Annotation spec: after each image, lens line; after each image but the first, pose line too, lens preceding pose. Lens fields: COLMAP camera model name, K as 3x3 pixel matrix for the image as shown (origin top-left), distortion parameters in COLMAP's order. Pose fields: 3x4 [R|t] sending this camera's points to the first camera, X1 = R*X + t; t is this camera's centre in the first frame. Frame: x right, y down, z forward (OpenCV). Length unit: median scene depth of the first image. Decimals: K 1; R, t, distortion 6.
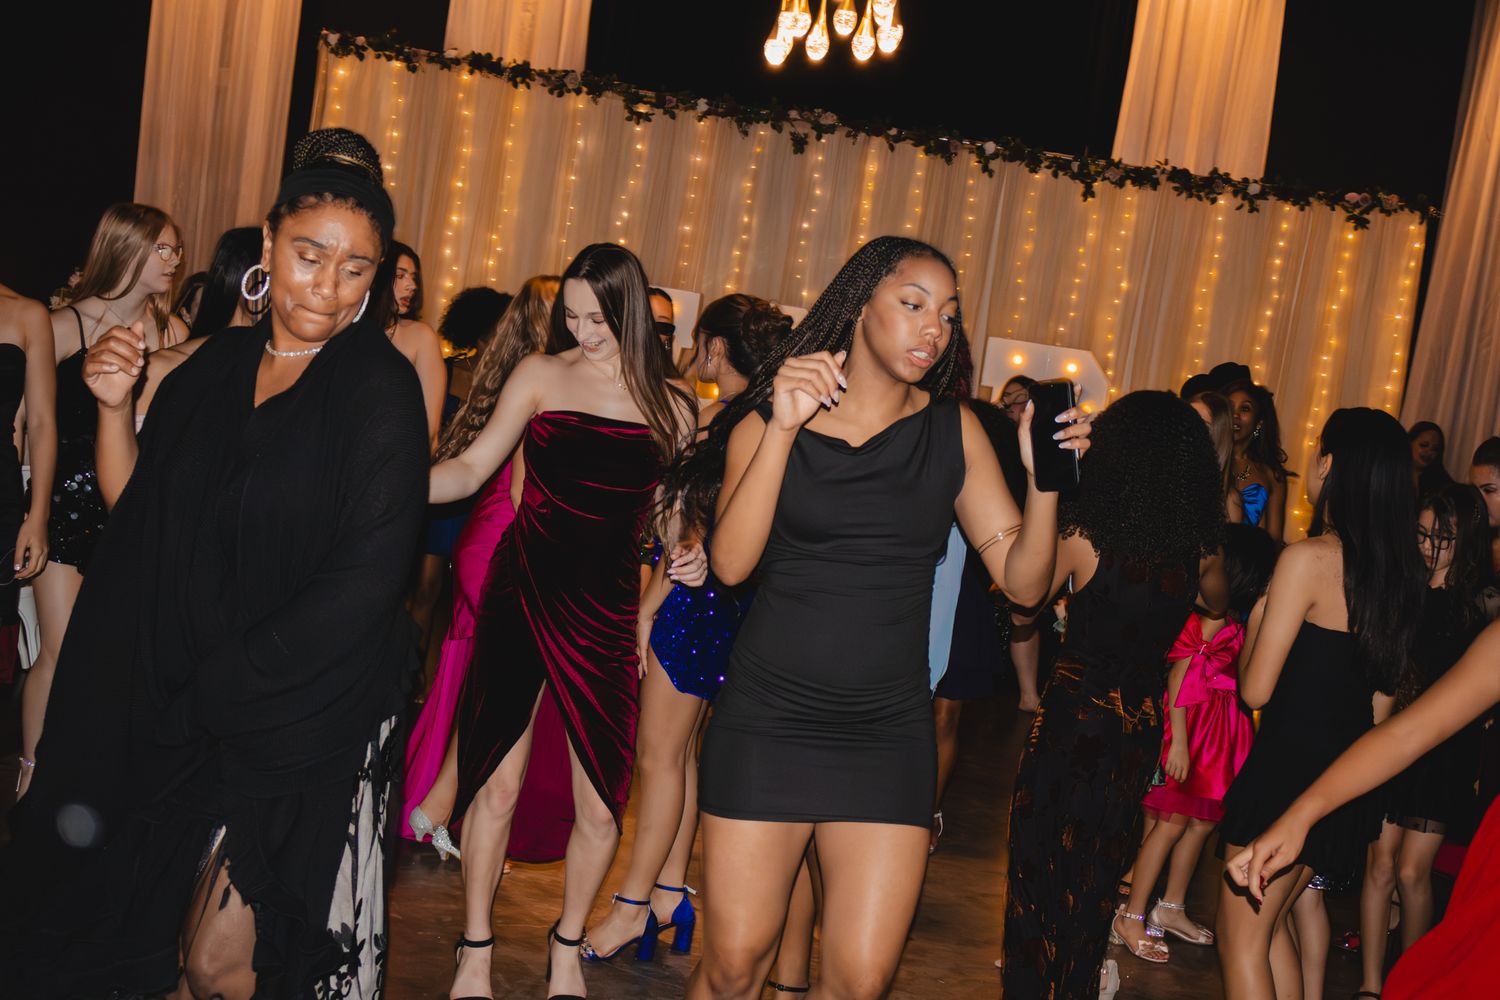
lens RADIAL K [[1944.6, 0, 730.3], [0, 1944.6, 493.9], [0, 0, 1]] dist [-0.014858, 0.000000]
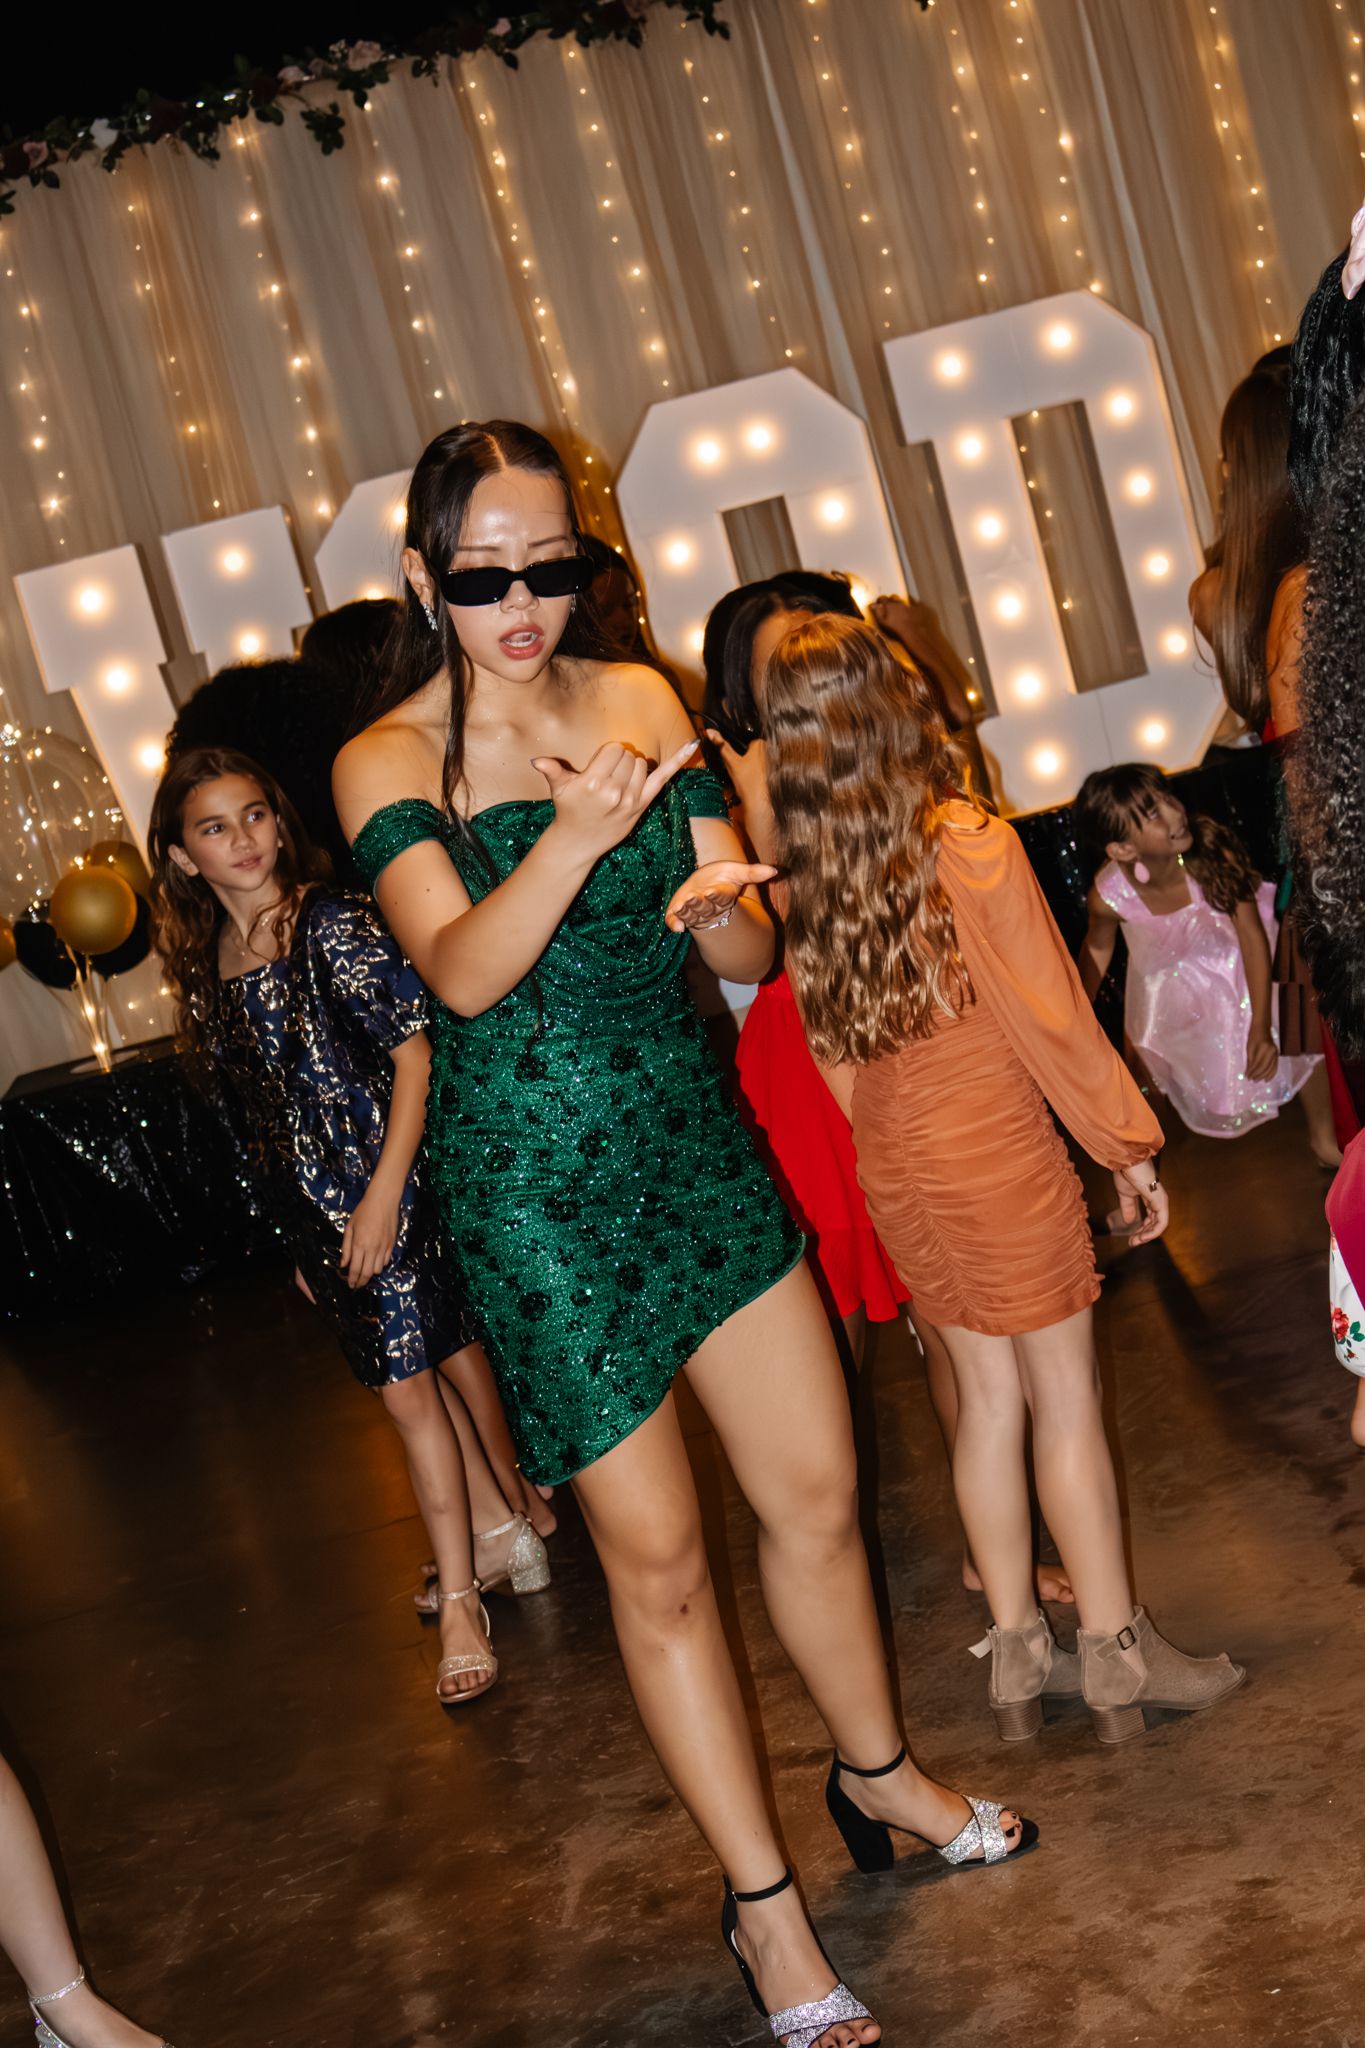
lens RADIAL K [[3375.0, 0, 682.0], [0, 3375.0, 1024.0], [0, 0, 1]] dist [-0.002679, 0.000000]
pose [[0.904557, -0.414657, 0.099172, -0.057487], [0.406721, 0.909009, 0.091000, -0.023718], [-0.127882, -0.041979, 0.990901, 0.175345]]
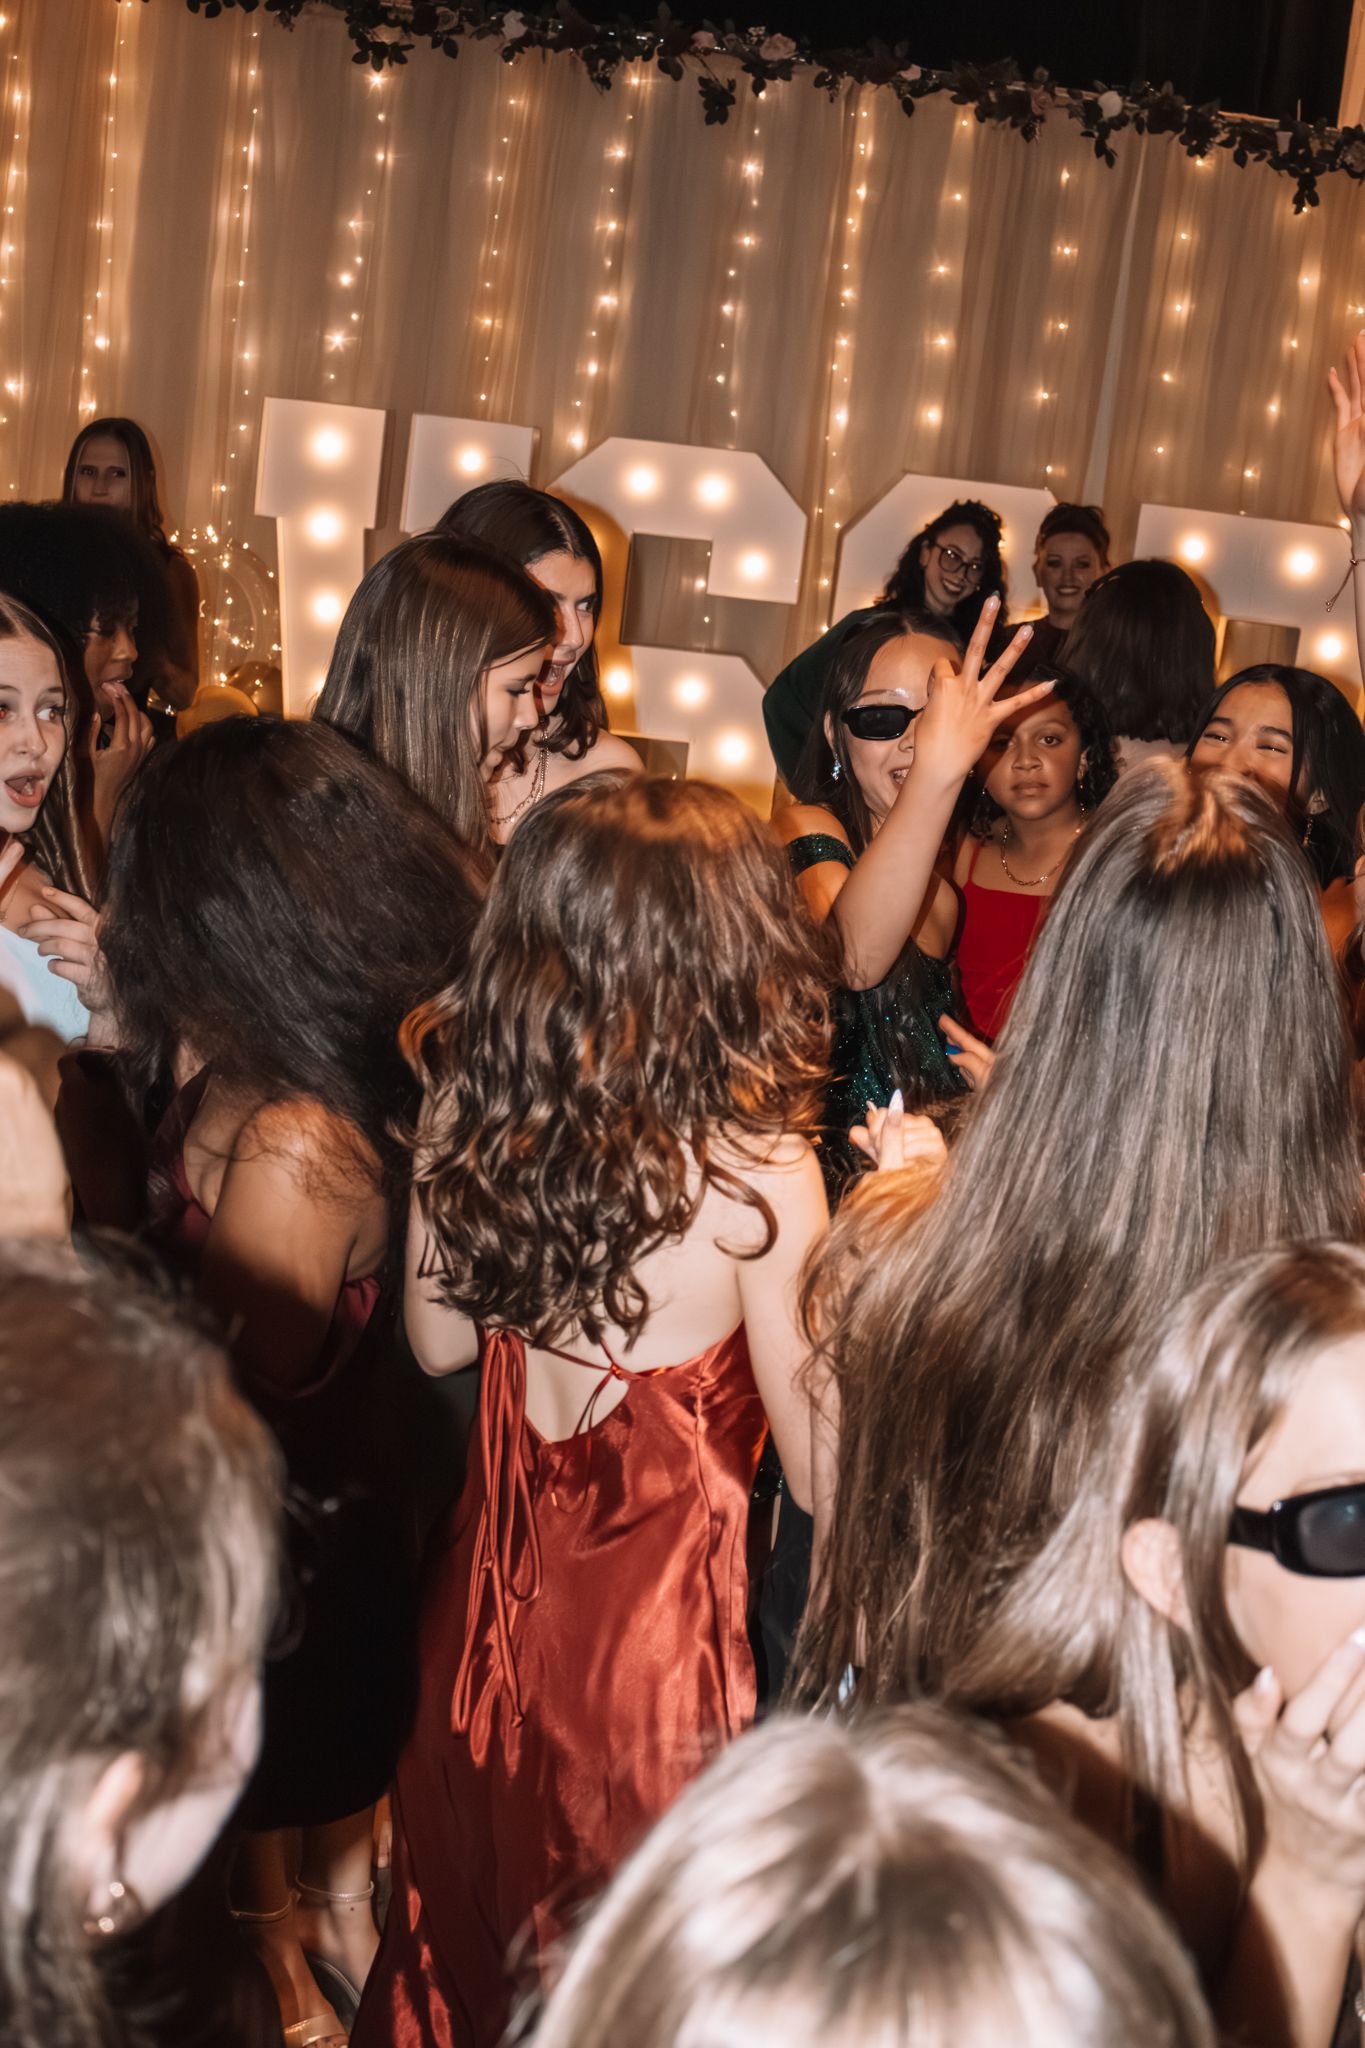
lens RADIAL K [[2695.0, 0, 672.1], [0, 2695.0, 1063.1], [0, 0, 1]] dist [-0.094753, 0.000000]
pose [[0.996224, -0.047702, 0.072541, -0.035098], [0.035597, 0.986500, 0.159845, -0.051261], [-0.079186, -0.156659, 0.984473, 0.315531]]
